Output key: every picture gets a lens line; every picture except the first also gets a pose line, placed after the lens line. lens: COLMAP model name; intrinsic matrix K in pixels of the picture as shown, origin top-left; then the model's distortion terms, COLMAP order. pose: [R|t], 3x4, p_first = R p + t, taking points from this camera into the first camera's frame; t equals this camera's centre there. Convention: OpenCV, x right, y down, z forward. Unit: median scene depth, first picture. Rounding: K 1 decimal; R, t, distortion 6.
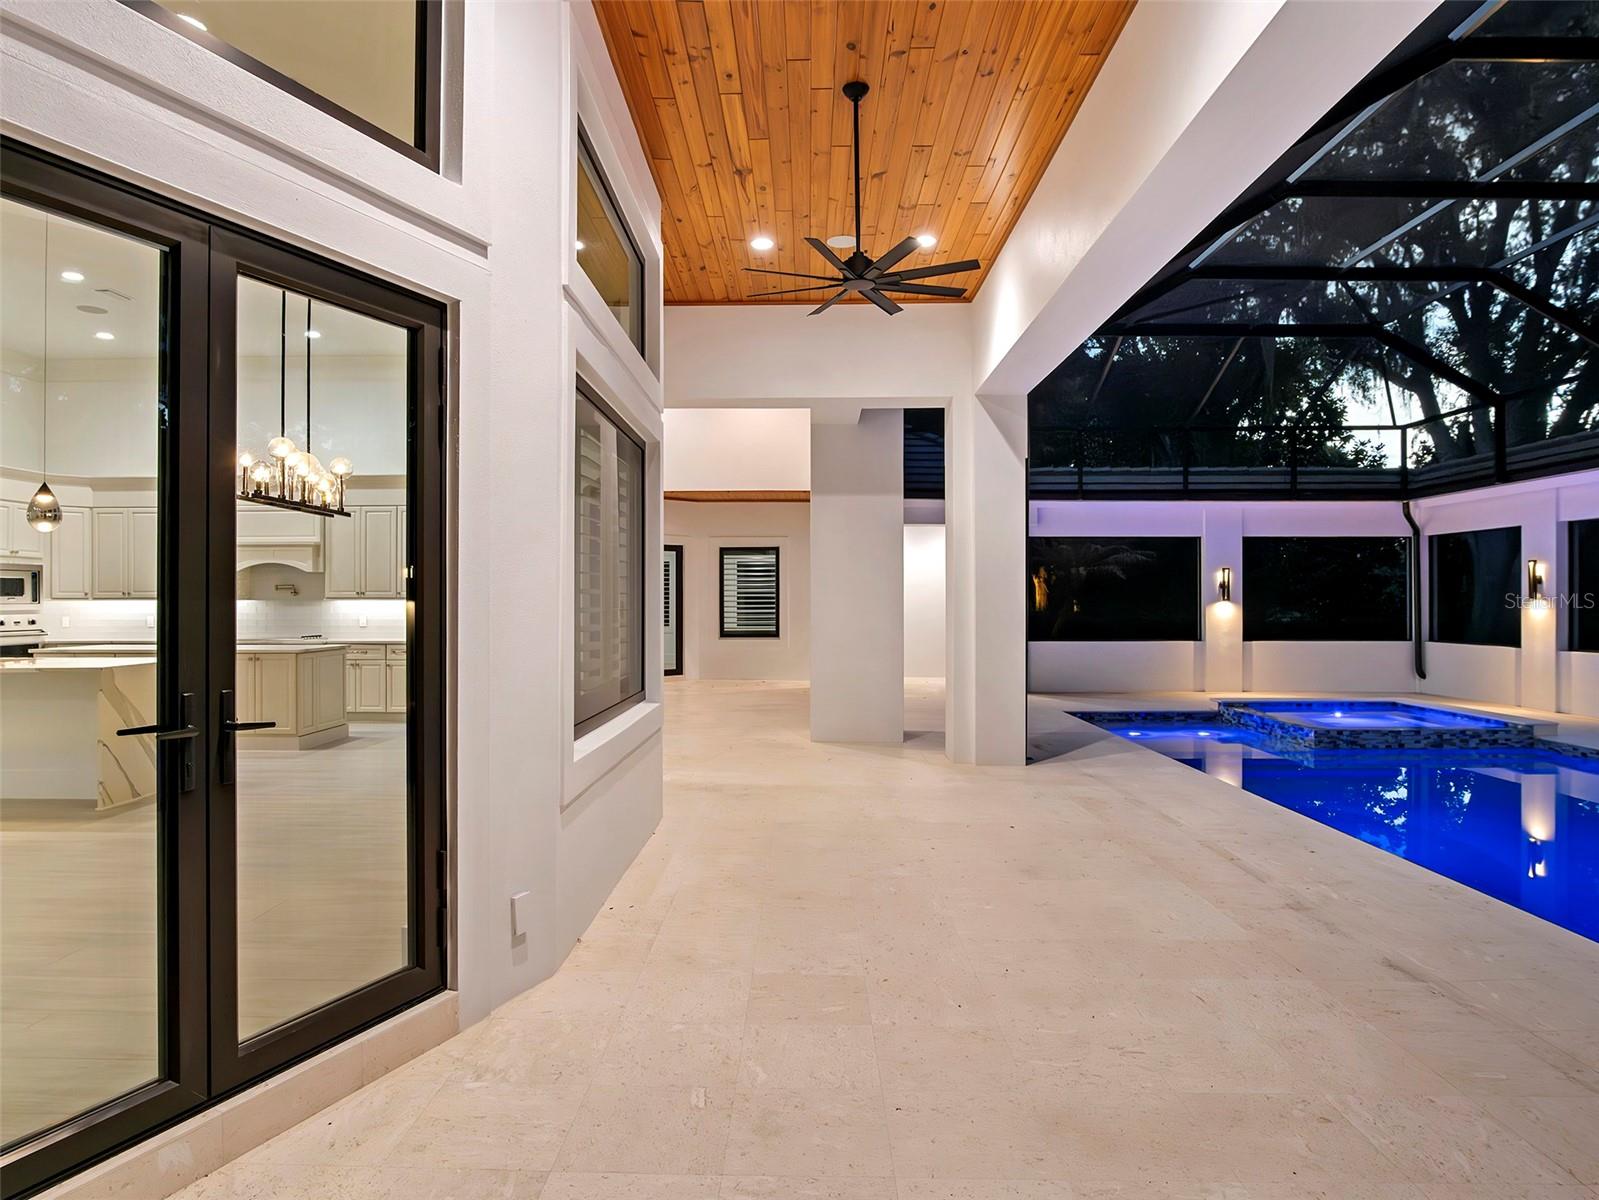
lens RADIAL K [[955.1, 0, 801.9], [0, 955.1, 595.1], [0, 0, 1]] dist [-0.027374, 0.007255]
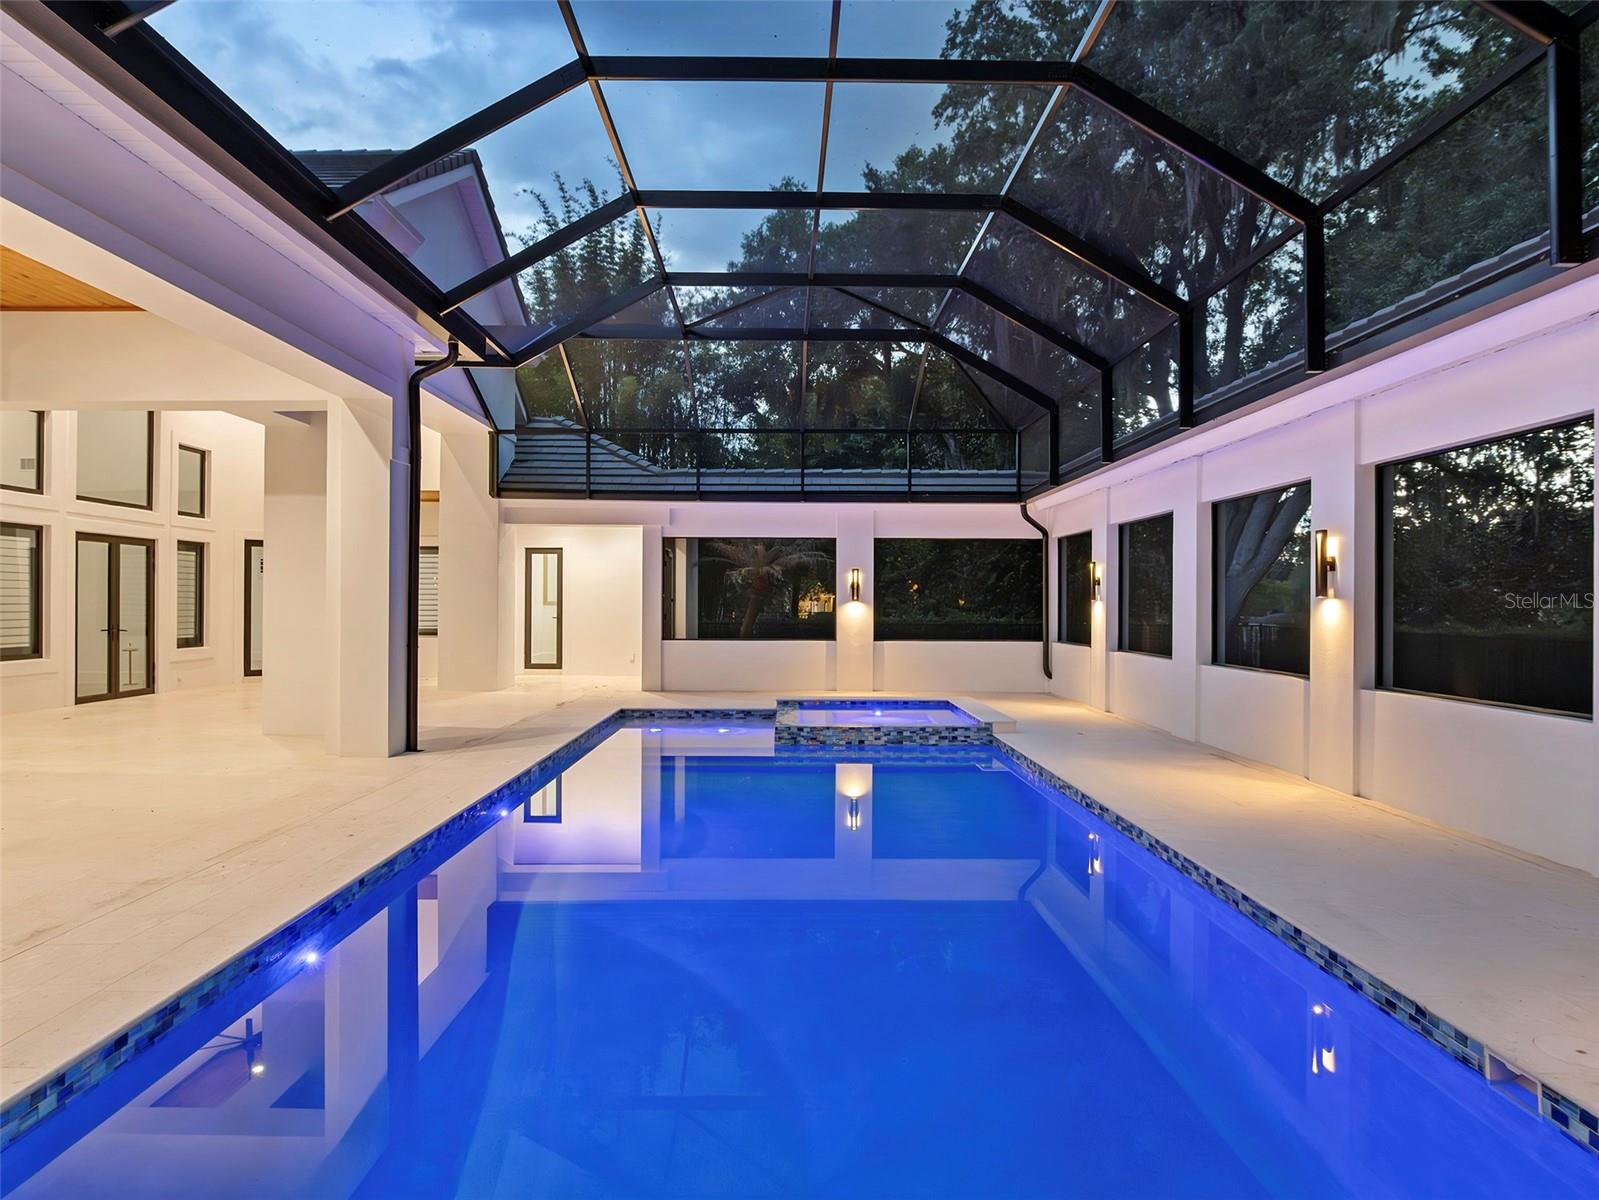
lens RADIAL K [[955.1, 0, 793.9], [0, 955.1, 611.2], [0, 0, 1]] dist [-0.027374, 0.007255]
pose [[0.999881, 0.004012, 0.014929, 0.369701], [-0.004238, 0.999876, 0.015142, 0.001632], [-0.014866, -0.015204, 0.999774, -0.020649]]
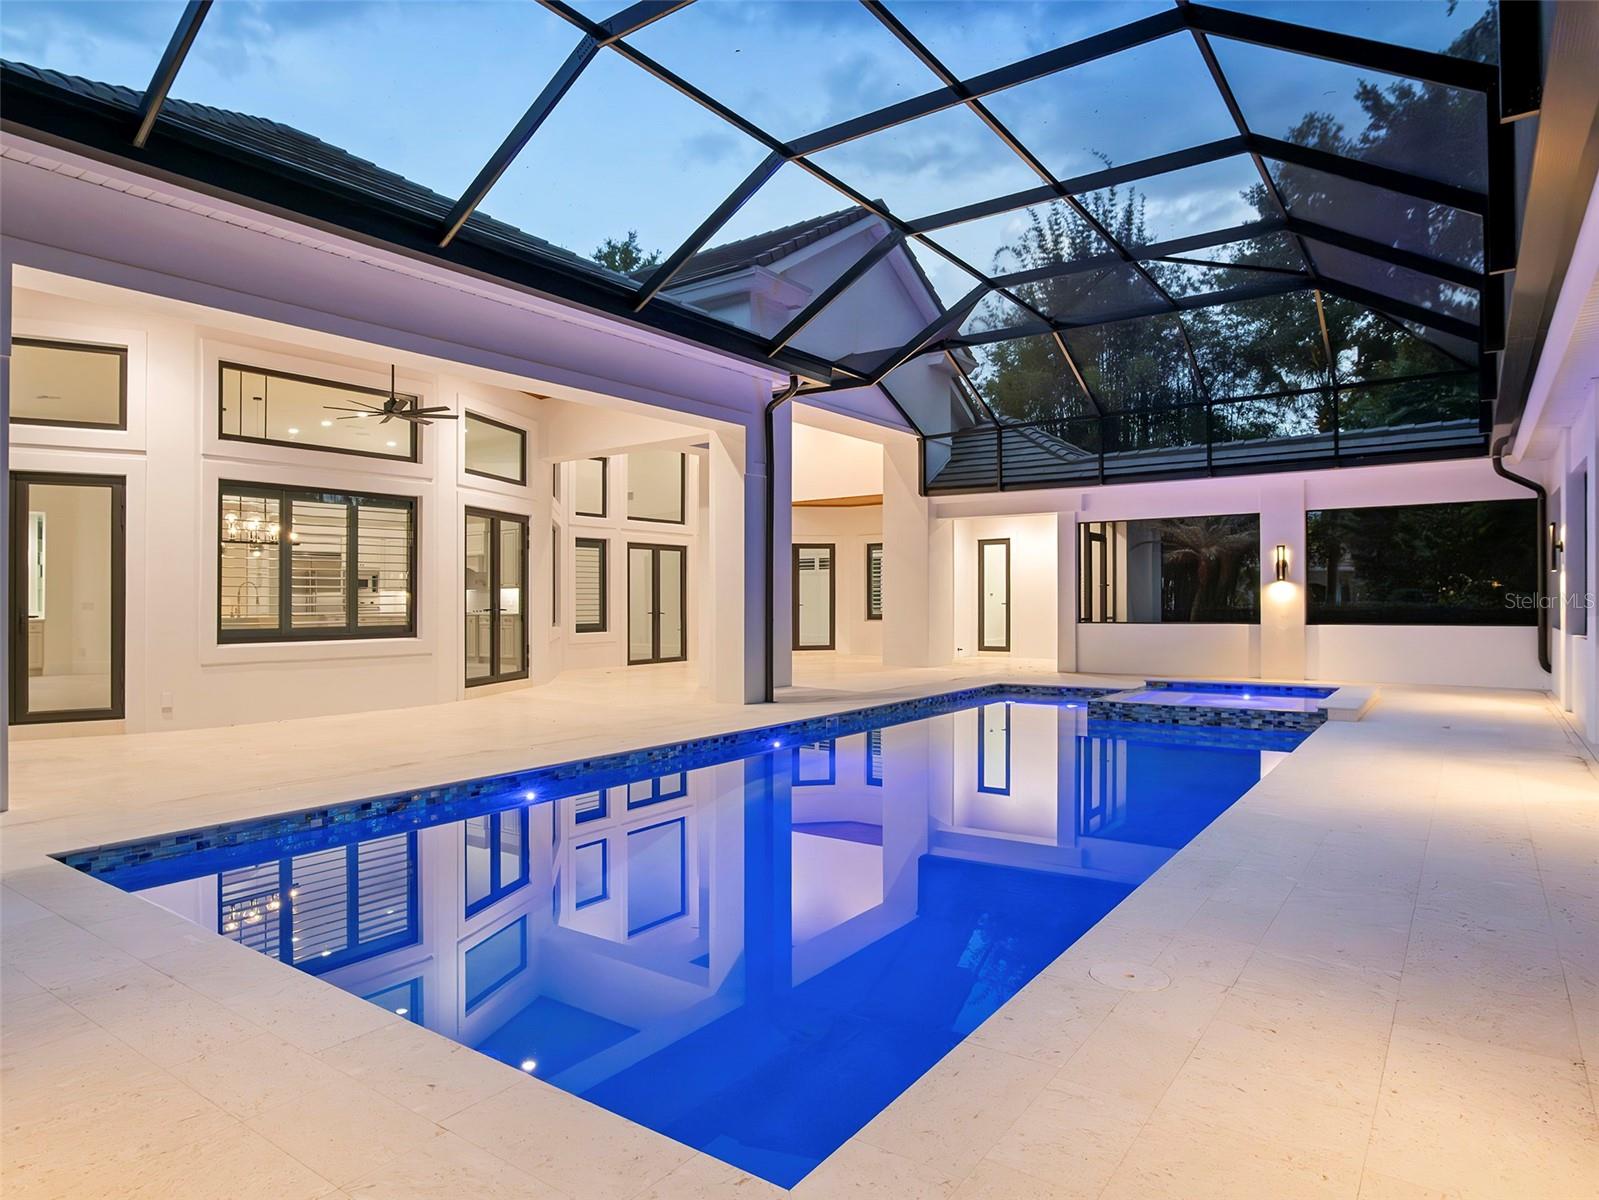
lens RADIAL K [[955.1, 0, 794.9], [0, 955.1, 604.7], [0, 0, 1]] dist [-0.027374, 0.007255]
pose [[0.820306, -0.004223, -0.571909, 0.593873], [0.012395, 0.999869, 0.010395, 0.014061], [0.571791, -0.015617, 0.820251, -0.034102]]
